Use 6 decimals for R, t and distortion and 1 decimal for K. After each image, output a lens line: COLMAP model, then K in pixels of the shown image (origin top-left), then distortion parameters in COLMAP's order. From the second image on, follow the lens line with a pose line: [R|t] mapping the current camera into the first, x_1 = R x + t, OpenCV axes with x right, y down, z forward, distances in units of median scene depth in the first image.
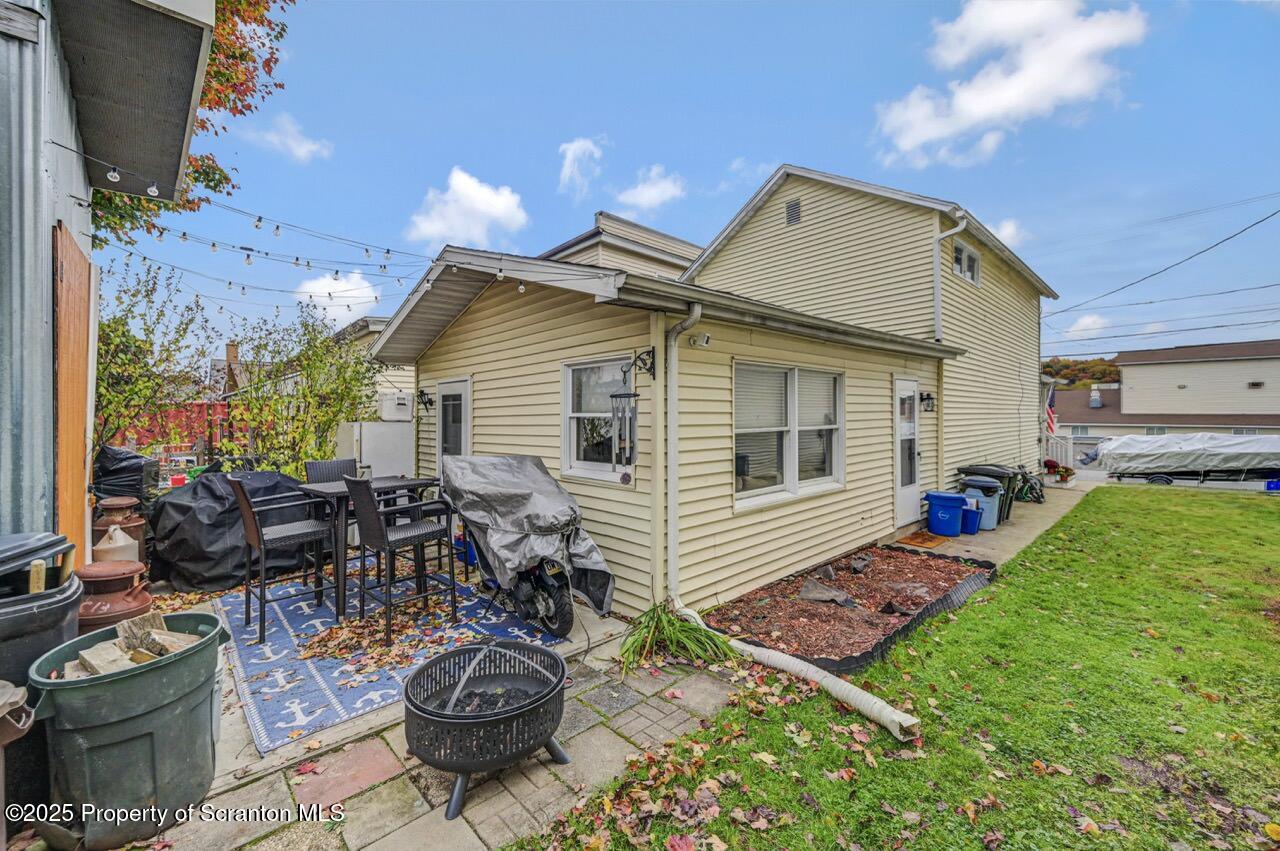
lens RADIAL K [[509.4, 0, 640.0], [0, 509.4, 425.5], [0, 0, 1]] dist [-0.002362, -0.000177]
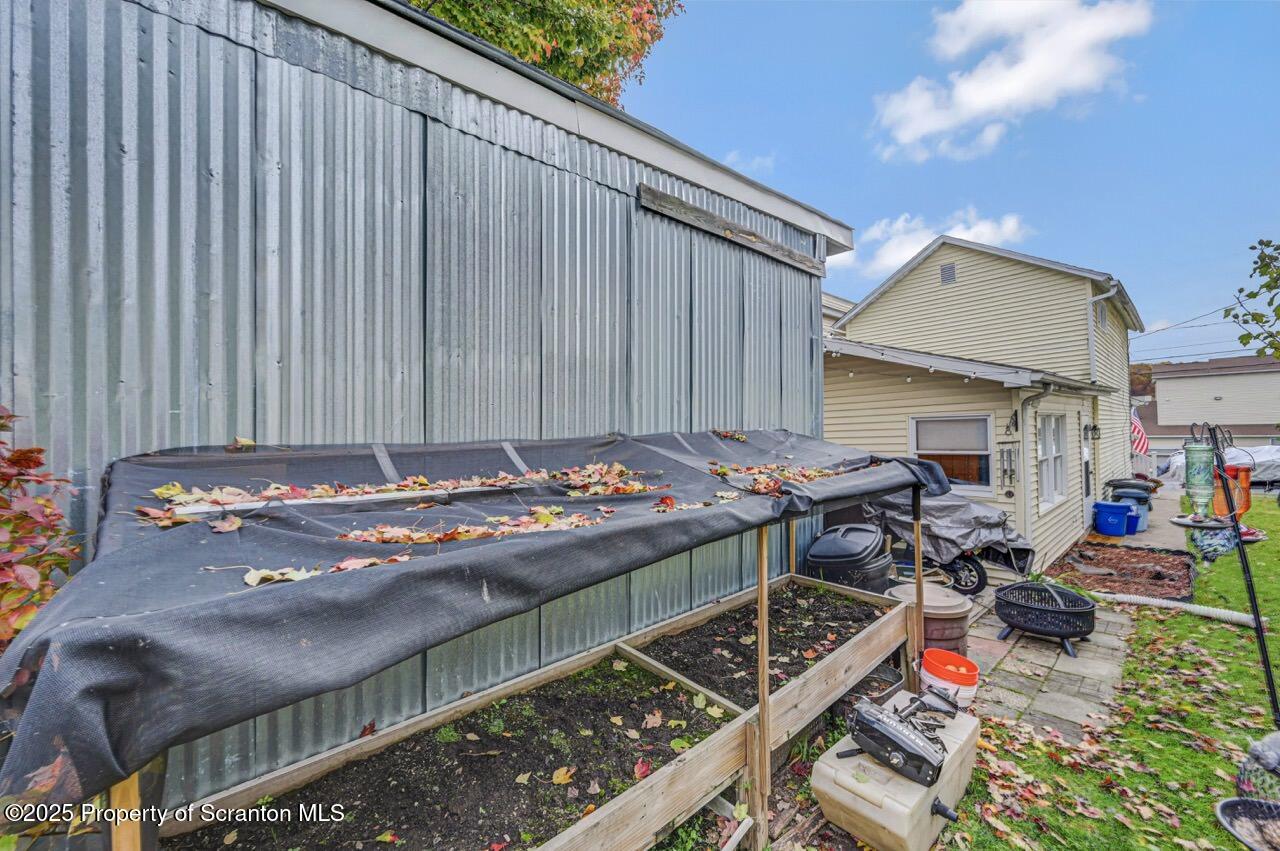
lens RADIAL K [[518.1, 0, 642.9], [0, 518.1, 435.5], [0, 0, 1]] dist [-0.000570, 0.000097]
pose [[0.999832, -0.018154, -0.002341, -0.531823], [0.018117, 0.999726, -0.014822, -0.034380], [0.002609, 0.014778, 0.999887, -0.285490]]
